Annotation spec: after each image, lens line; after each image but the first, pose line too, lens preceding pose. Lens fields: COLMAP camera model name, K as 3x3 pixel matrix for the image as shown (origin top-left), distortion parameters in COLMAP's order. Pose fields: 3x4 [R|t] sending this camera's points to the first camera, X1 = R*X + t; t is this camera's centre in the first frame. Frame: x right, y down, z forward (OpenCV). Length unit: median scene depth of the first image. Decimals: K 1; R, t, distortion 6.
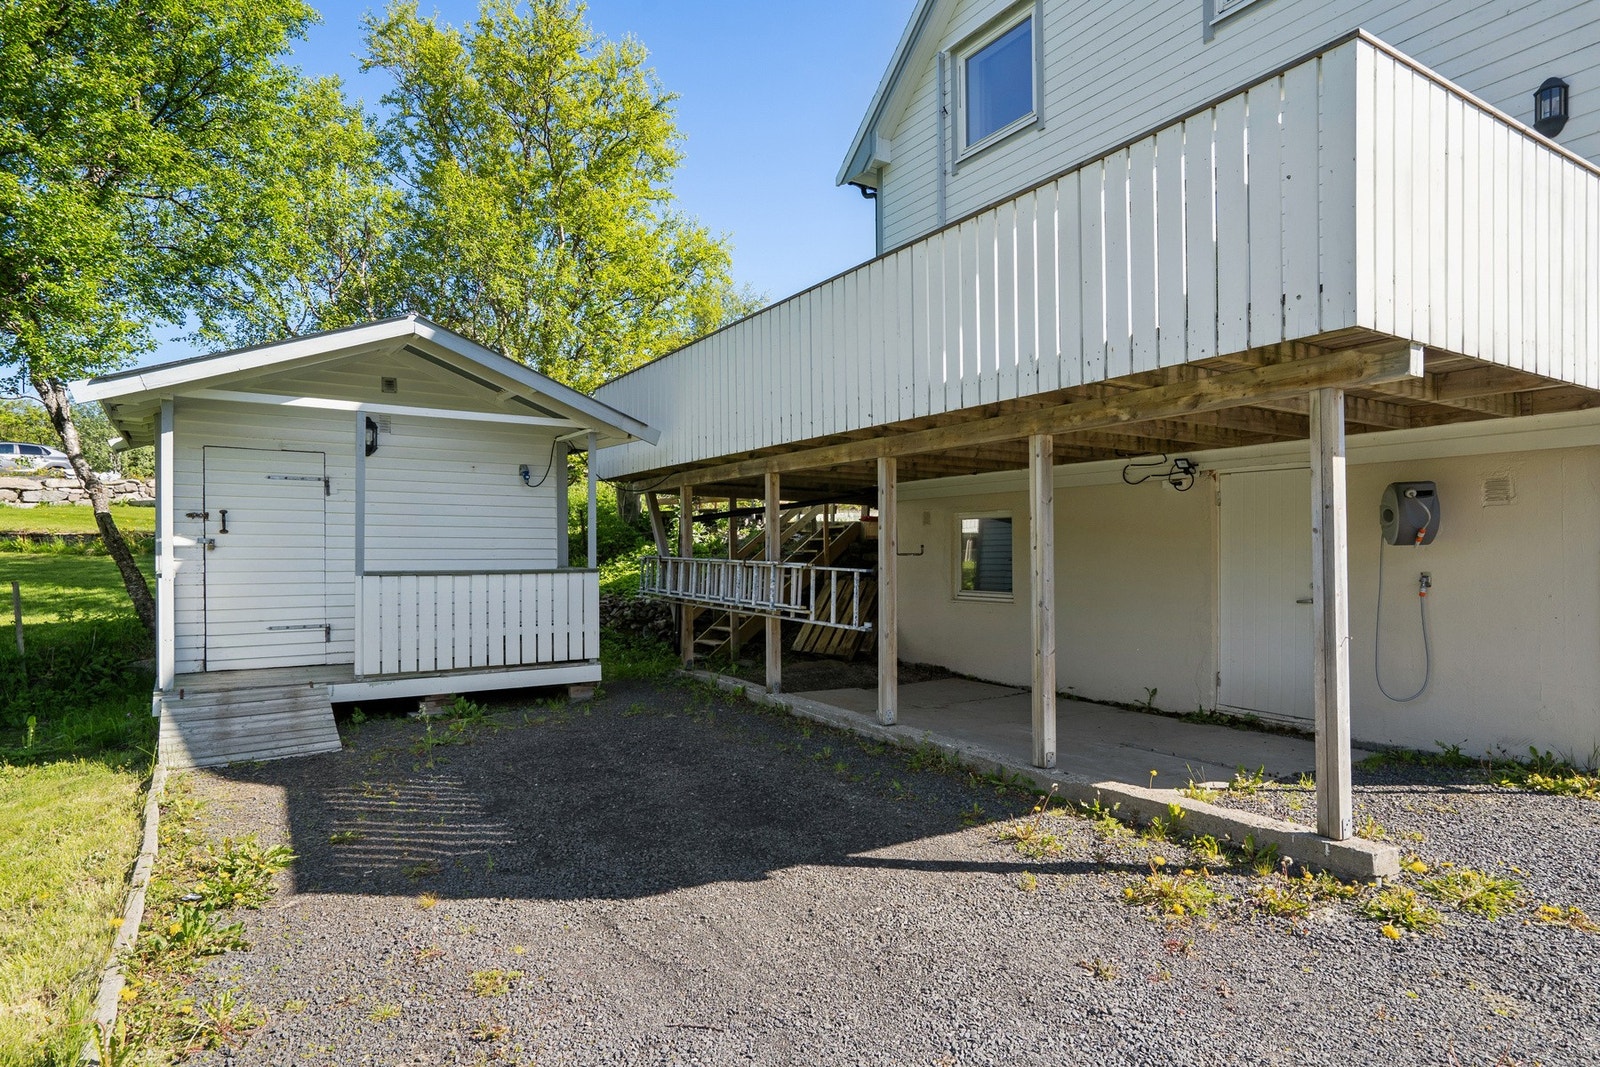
lens RADIAL K [[876.9, 0, 775.2], [0, 876.9, 547.2], [0, 0, 1]] dist [-0.003120, -0.000088]
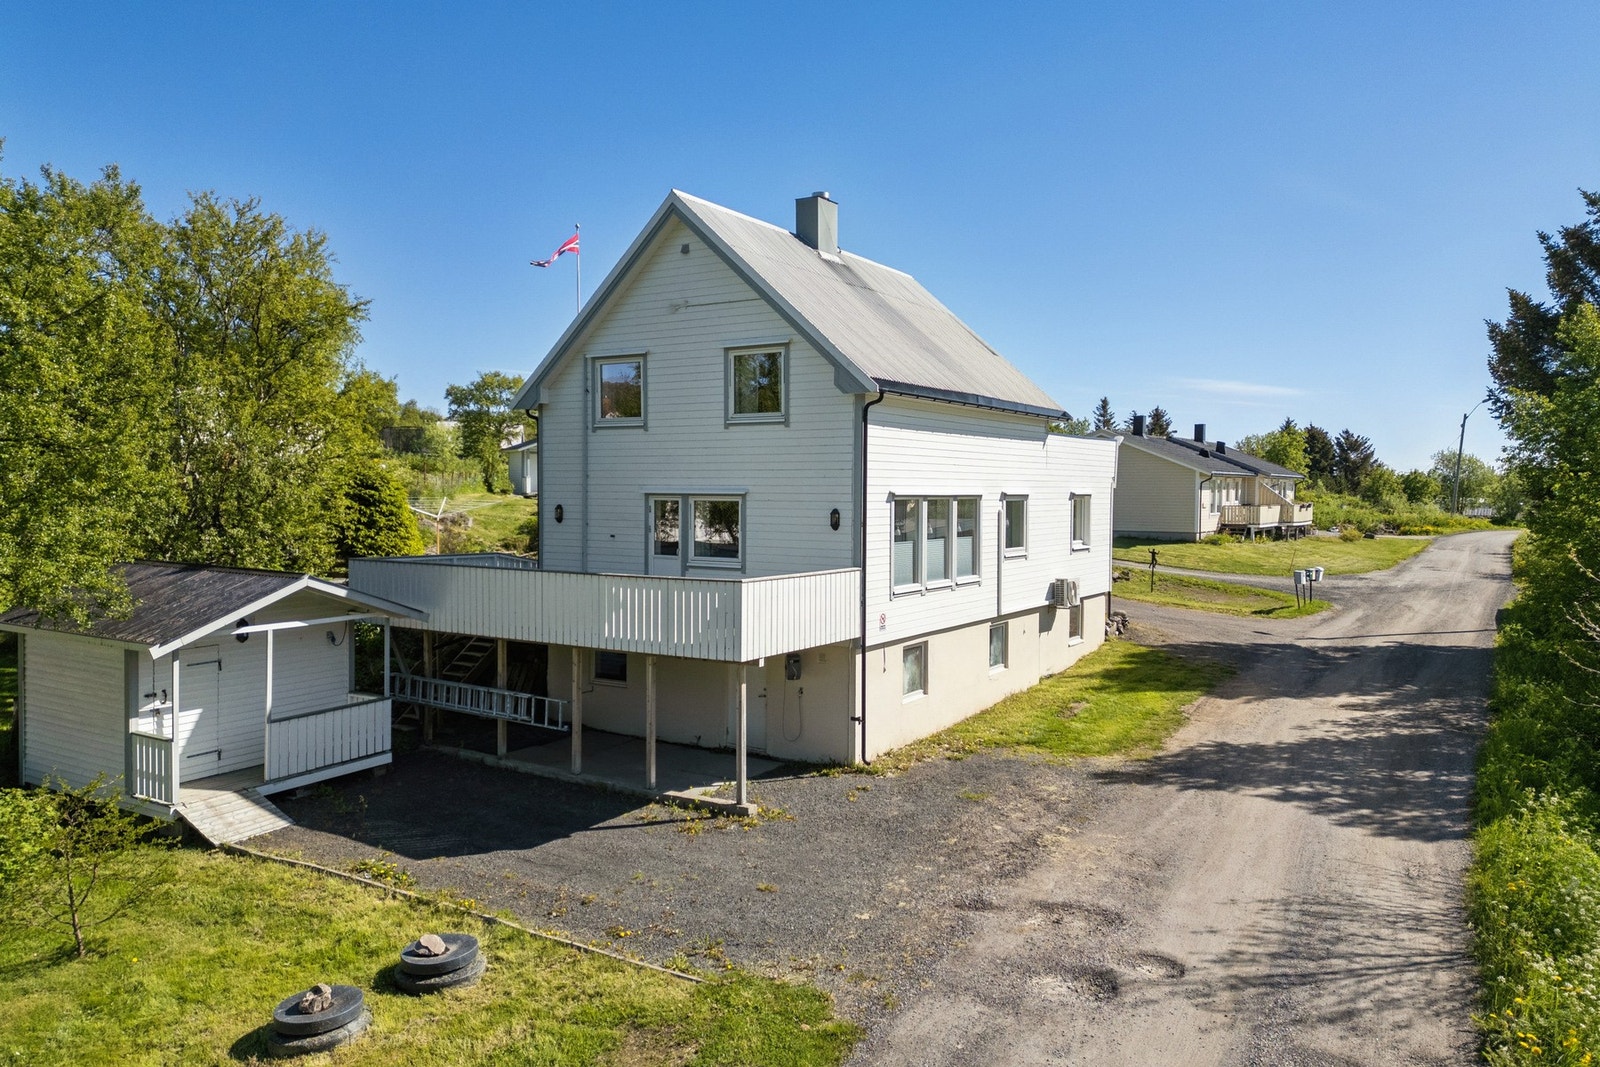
lens RADIAL K [[1090.1, 0, 811.5], [0, 1090.1, 543.0], [0, 0, 1]] dist [0.075737, -0.069208]
pose [[0.890451, -0.016780, 0.454770, -0.592780], [-0.010115, 0.998343, 0.056643, -0.537688], [-0.454967, -0.055038, 0.888806, -1.661369]]
